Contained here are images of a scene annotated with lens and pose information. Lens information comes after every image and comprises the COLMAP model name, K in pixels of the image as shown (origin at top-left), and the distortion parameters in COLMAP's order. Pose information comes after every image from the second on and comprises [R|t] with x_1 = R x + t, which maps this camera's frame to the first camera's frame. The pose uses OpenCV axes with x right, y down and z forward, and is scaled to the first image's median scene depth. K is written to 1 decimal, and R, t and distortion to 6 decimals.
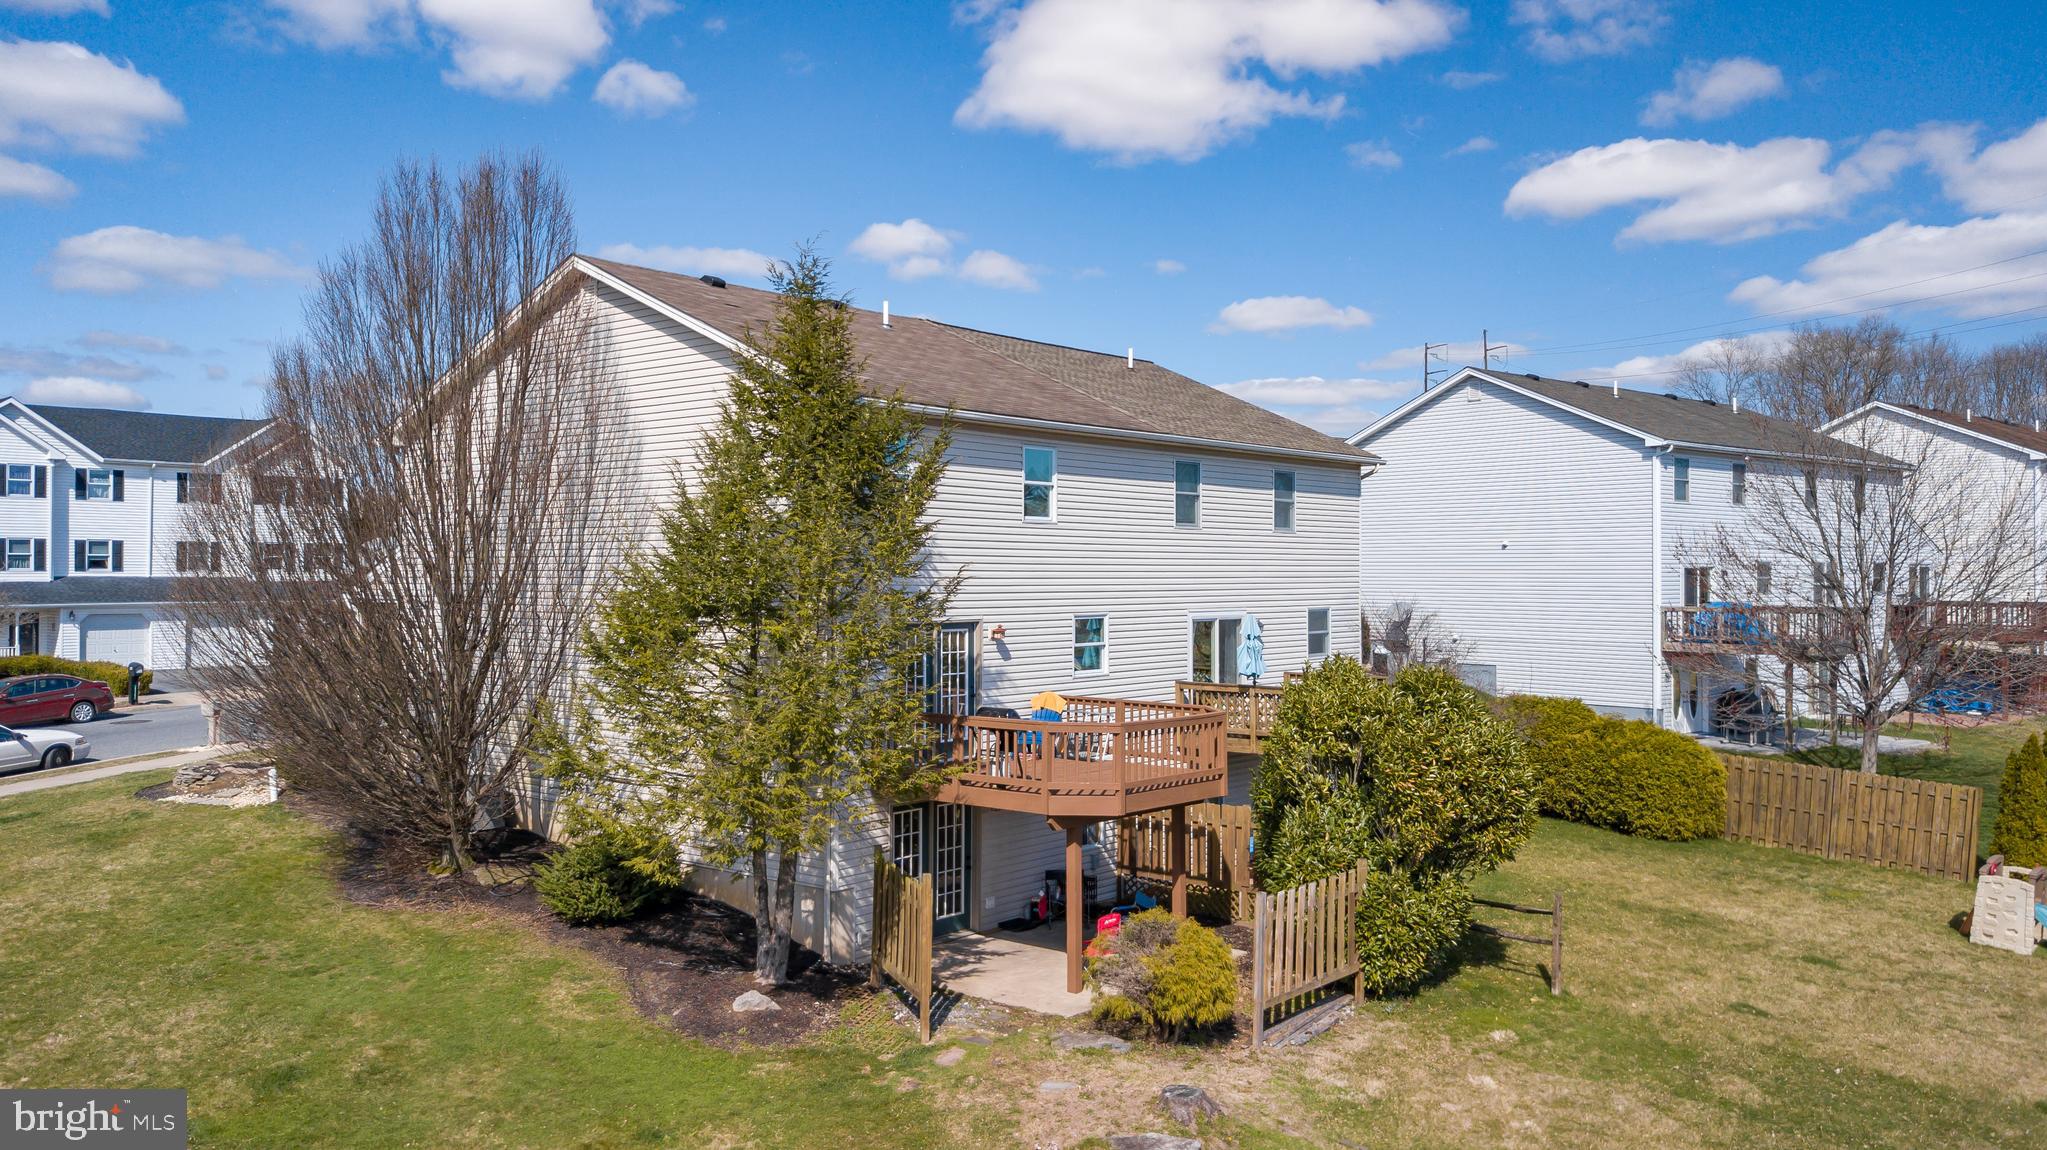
lens RADIAL K [[1580.7, 0, 1023.8], [0, 1580.7, 535.0], [0, 0, 1]] dist [0.004516, 0.006809]
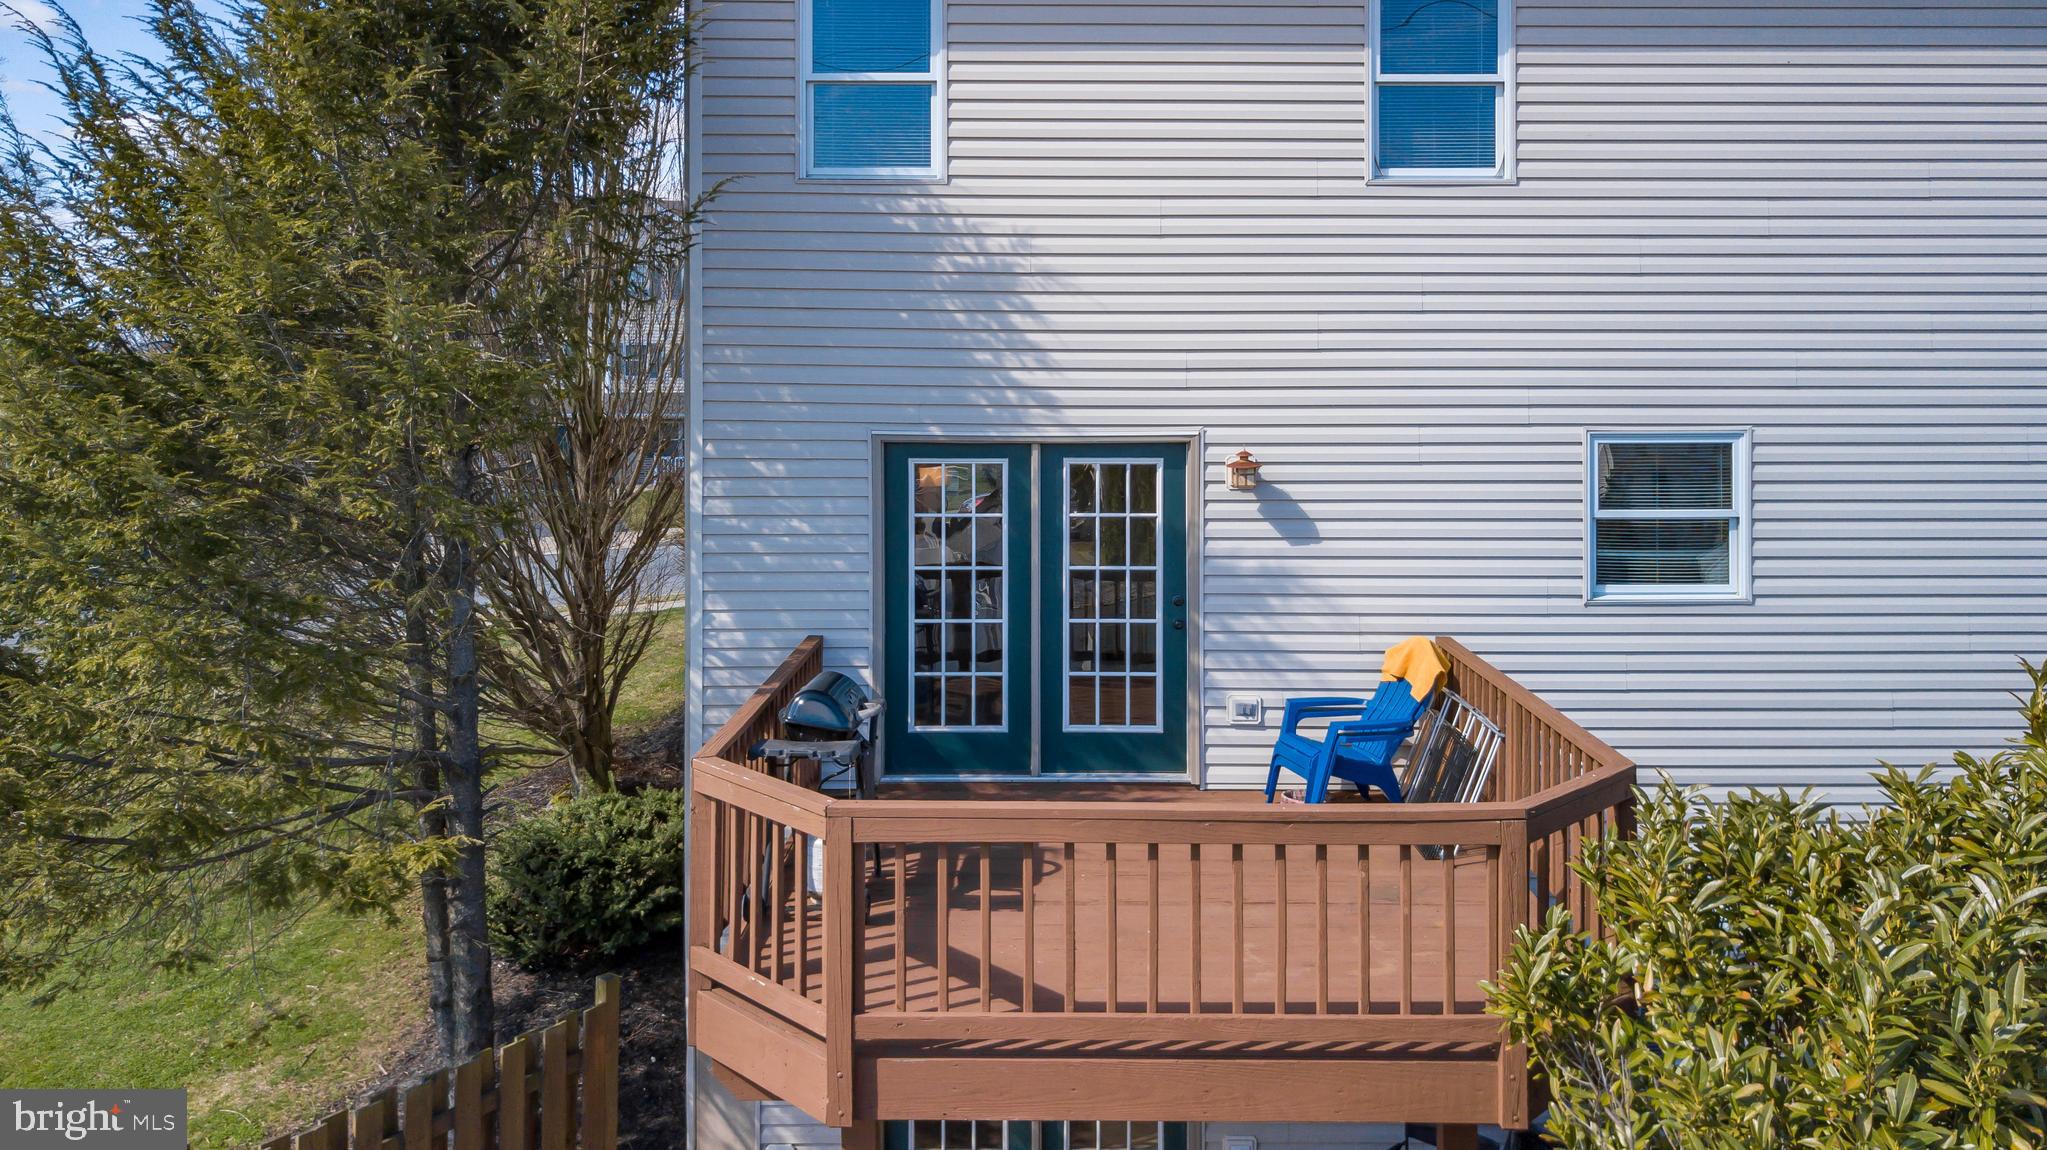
lens RADIAL K [[1560.3, 0, 1018.7], [0, 1560.3, 497.8], [0, 0, 1]] dist [0.118636, 0.000421]
pose [[0.654522, 0.030035, -0.755446, 0.219469], [0.018958, 0.998244, 0.056113, 0.041398], [0.755805, -0.051049, 0.652804, 0.639914]]
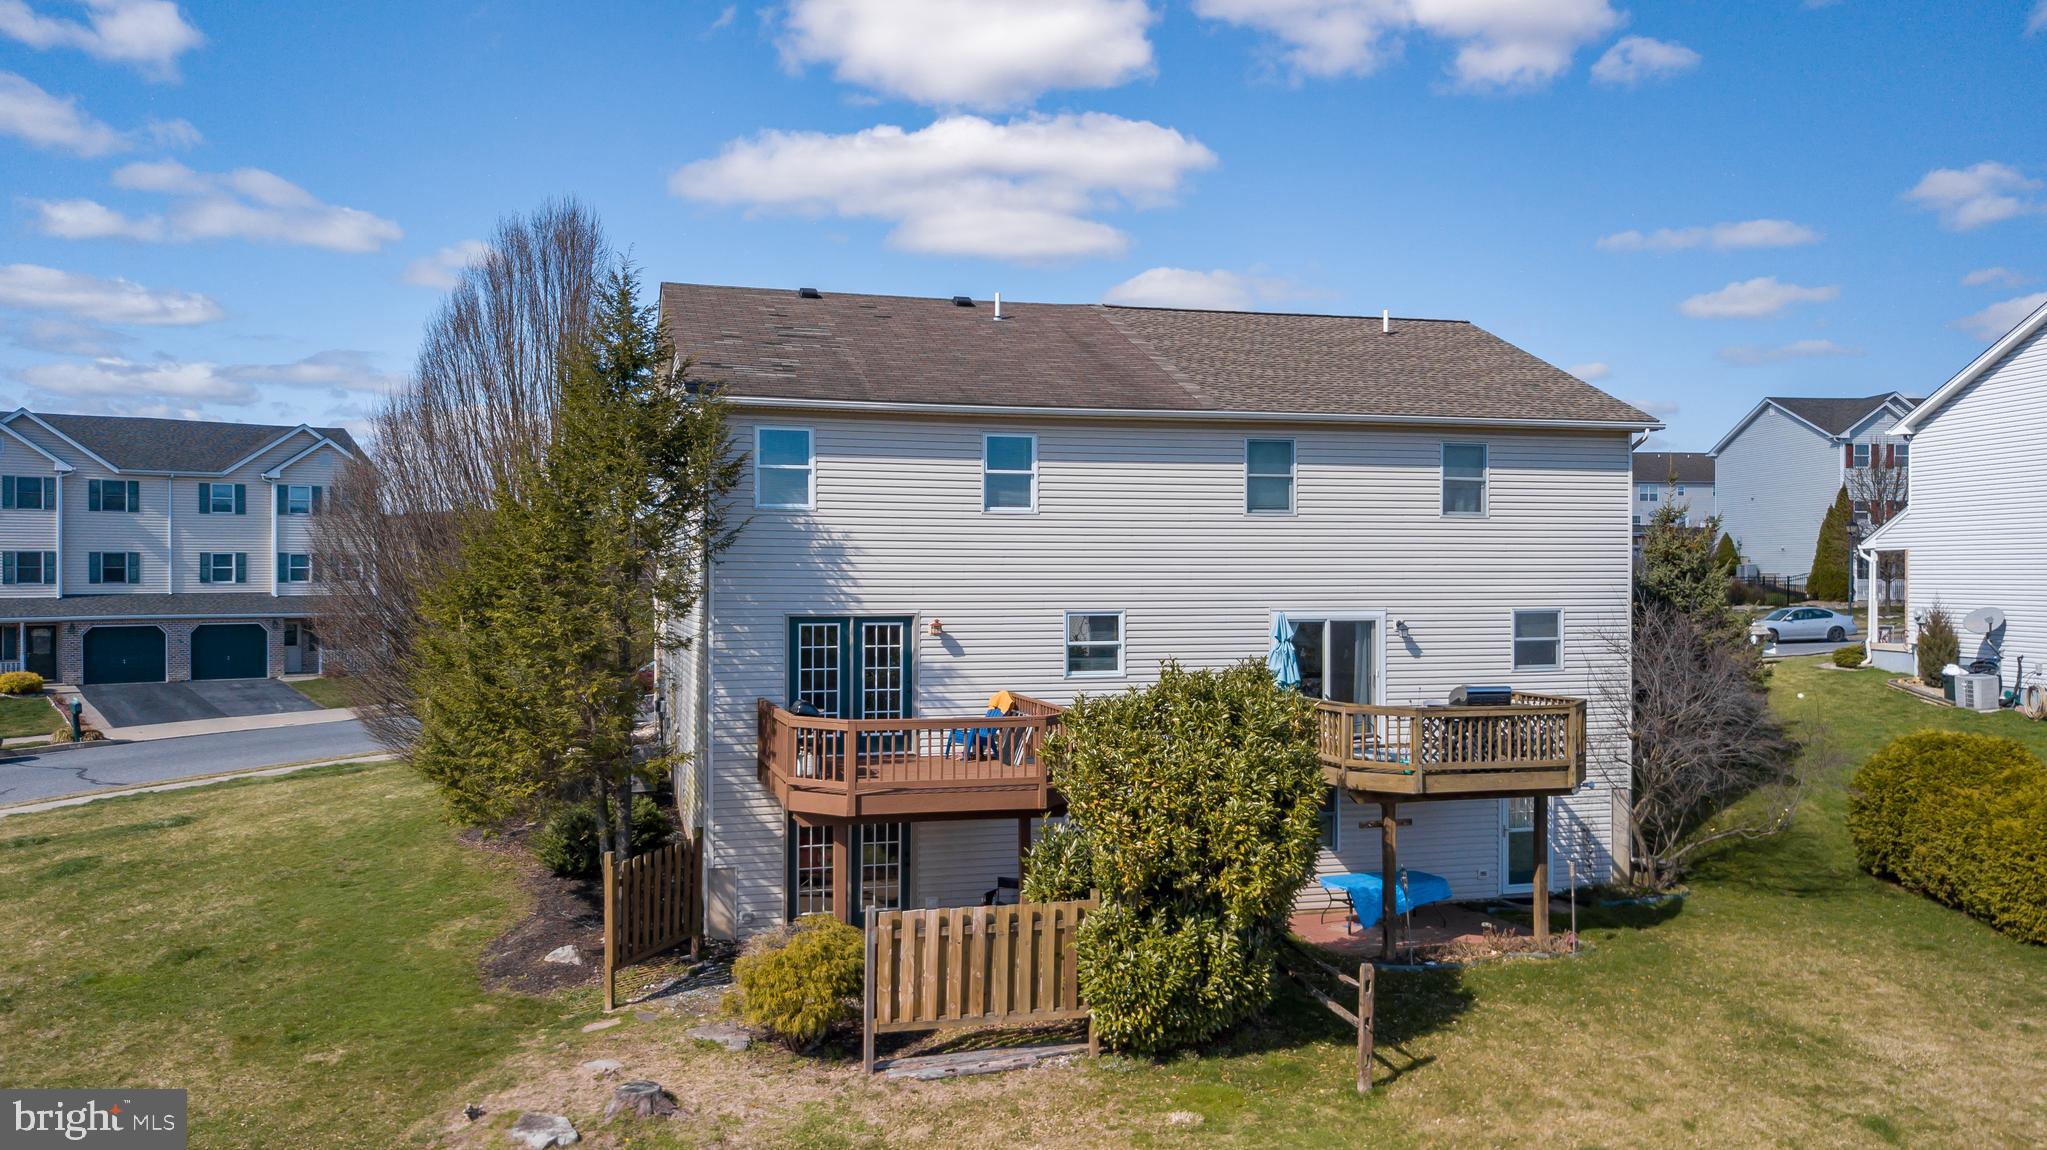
lens RADIAL K [[1603.4, 0, 1015.9], [0, 1603.4, 622.2], [0, 0, 1]] dist [0.006774, 0.003048]
pose [[0.821527, 0.013182, -0.570018, 0.531423], [0.015499, 0.998847, 0.045436, 0.013044], [0.569959, -0.046162, 0.820375, 0.201360]]
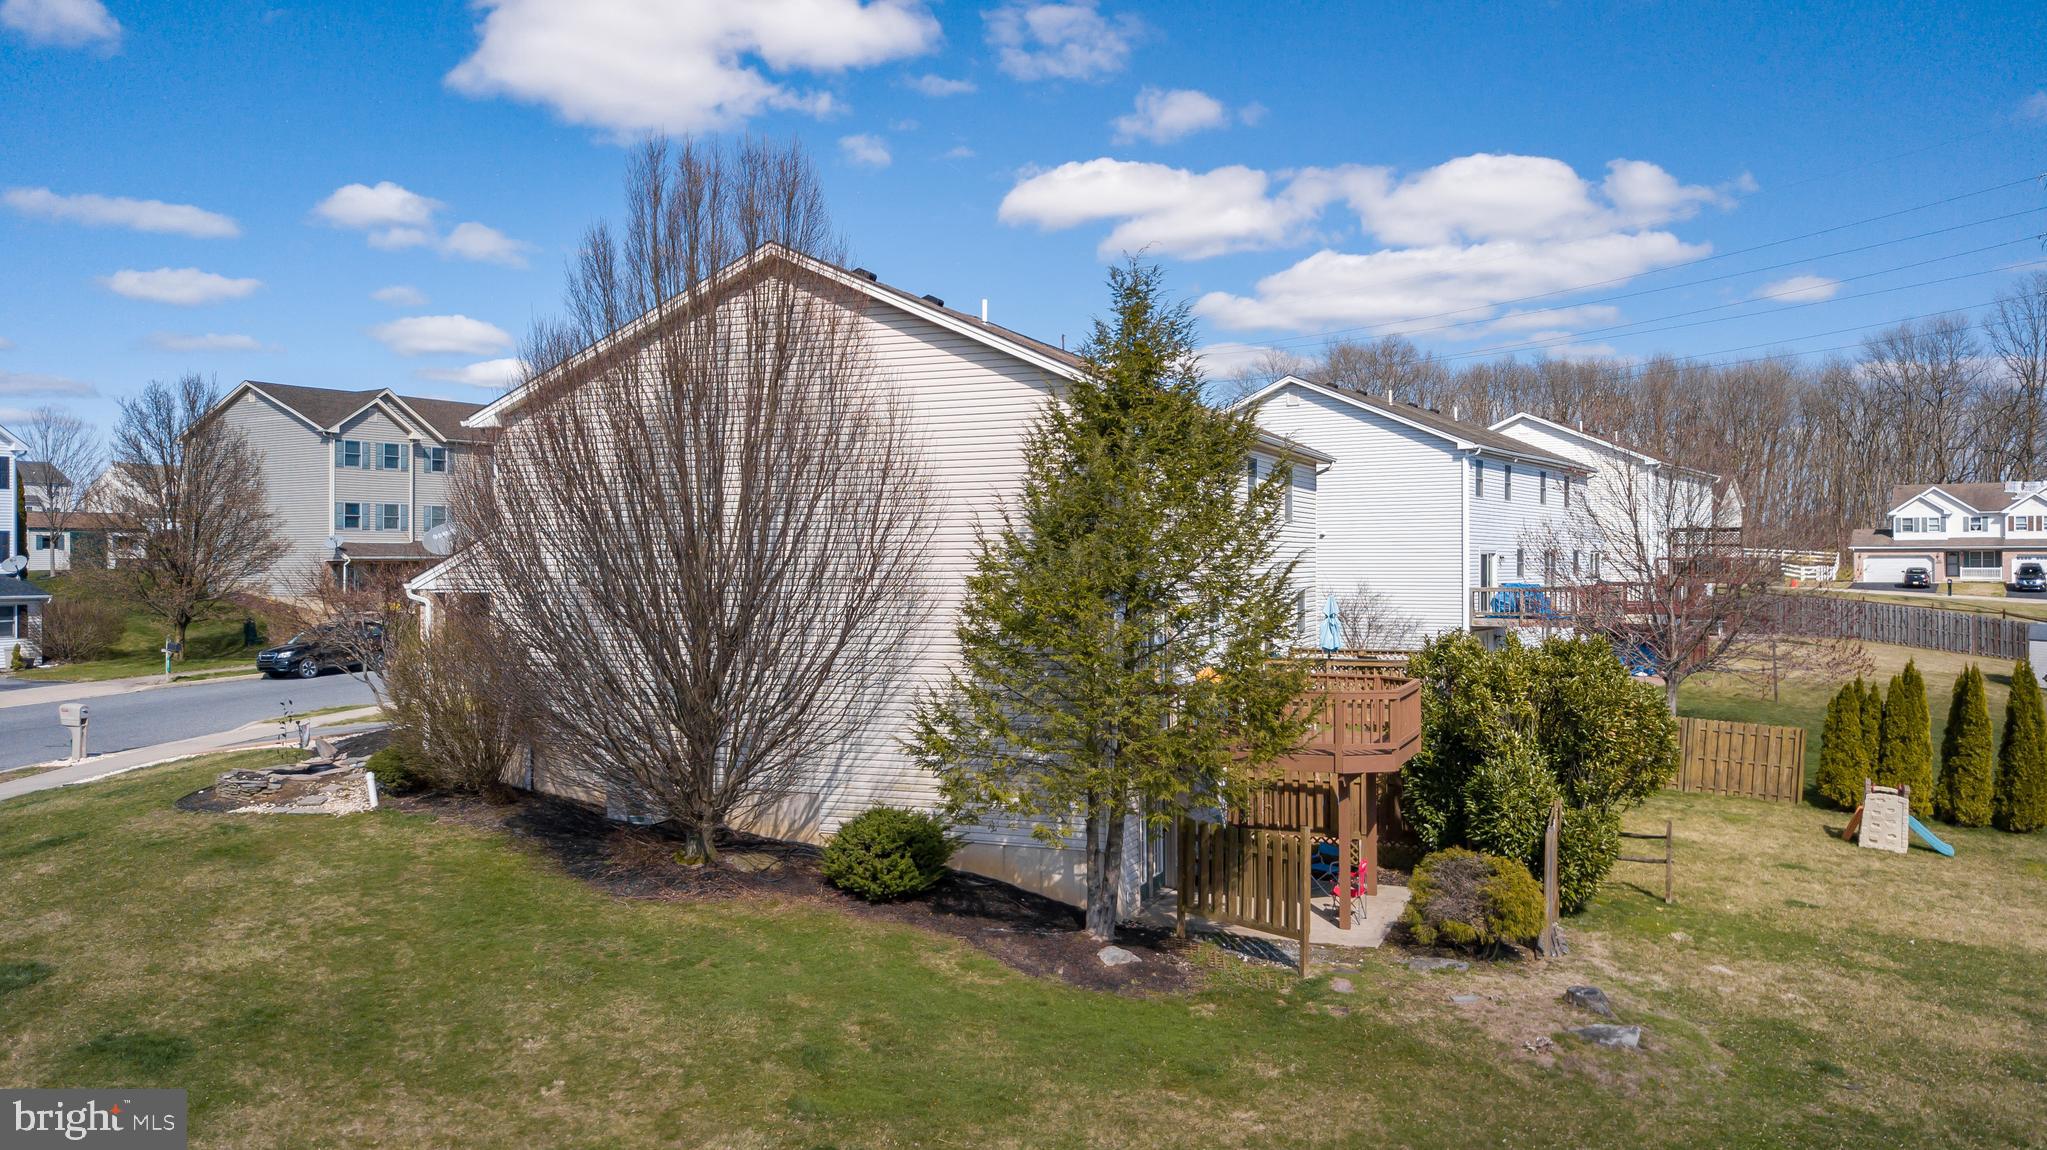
lens RADIAL K [[1580.7, 0, 1023.8], [0, 1580.7, 535.0], [0, 0, 1]] dist [0.004516, 0.006809]
pose [[0.952794, 0.001161, 0.303616, -0.413304], [-0.002902, 0.999982, 0.005283, 0.002174], [-0.303604, -0.005914, 0.952780, -0.004105]]
